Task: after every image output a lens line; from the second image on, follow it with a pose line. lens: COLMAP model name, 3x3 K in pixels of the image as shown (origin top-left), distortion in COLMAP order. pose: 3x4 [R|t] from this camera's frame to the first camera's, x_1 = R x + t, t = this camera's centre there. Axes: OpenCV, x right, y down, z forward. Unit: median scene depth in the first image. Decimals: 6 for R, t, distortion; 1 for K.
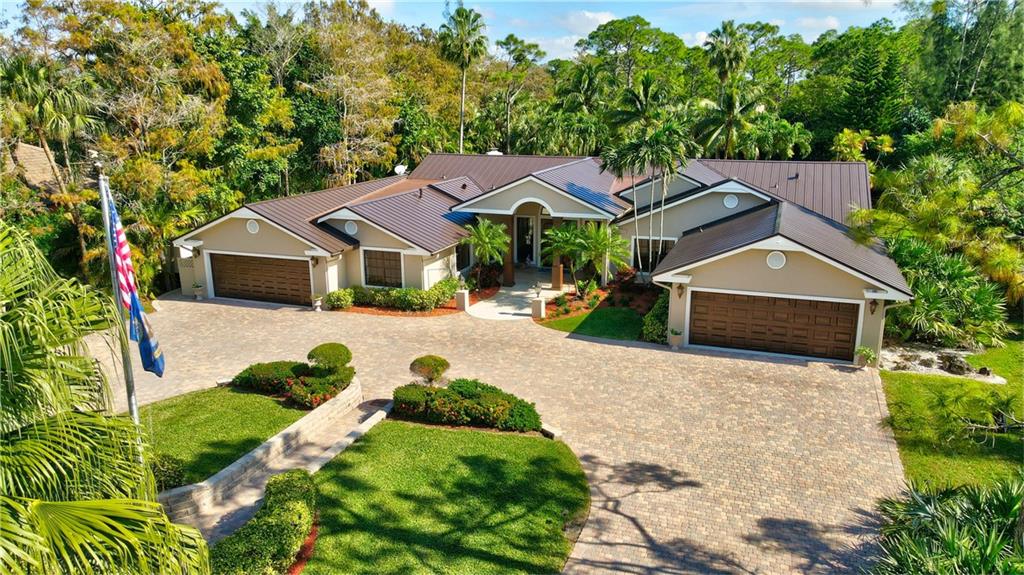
lens RADIAL K [[758.9, 0, 512.0], [0, 758.9, 287.5], [0, 0, 1]] dist [-0.008562, 0.001742]
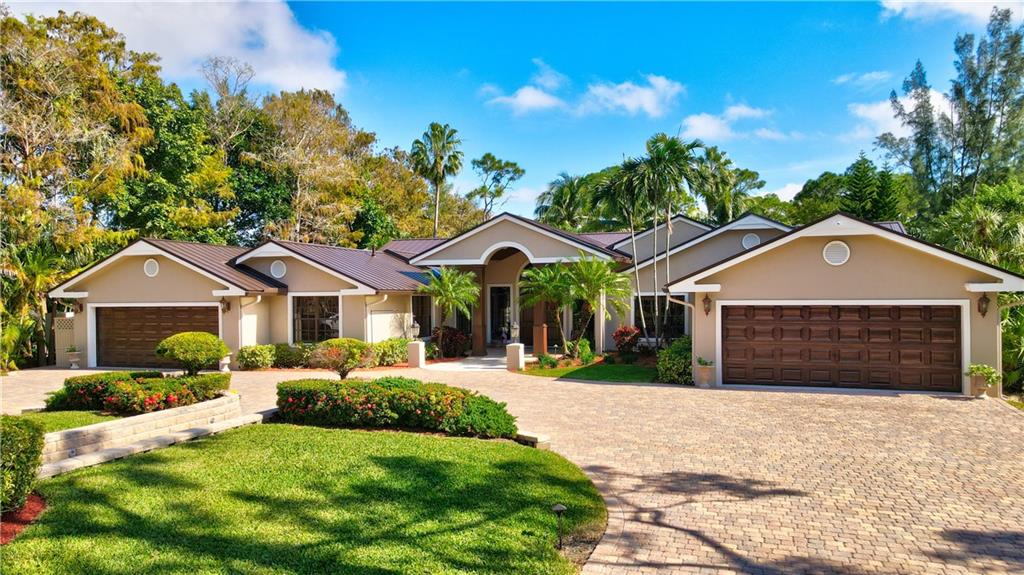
lens RADIAL K [[752.5, 0, 512.0], [0, 752.5, 287.5], [0, 0, 1]] dist [0.005146, 0.007618]
pose [[0.999737, -0.003692, 0.022645, 0.017422], [0.009269, 0.967836, -0.251409, 0.176373], [-0.020989, 0.251553, 0.967616, 0.306192]]
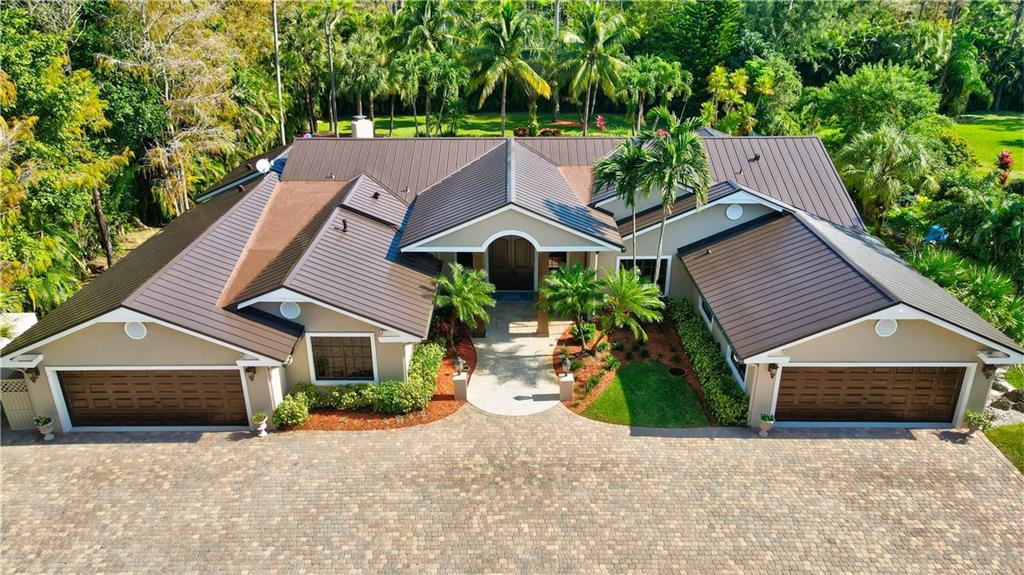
lens RADIAL K [[752.5, 0, 512.0], [0, 752.5, 287.5], [0, 0, 1]] dist [0.005146, 0.007618]
pose [[0.936449, -0.135279, 0.323672, -0.307623], [0.082073, 0.981535, 0.172782, -0.257174], [-0.341069, -0.135237, 0.930260, 0.361976]]
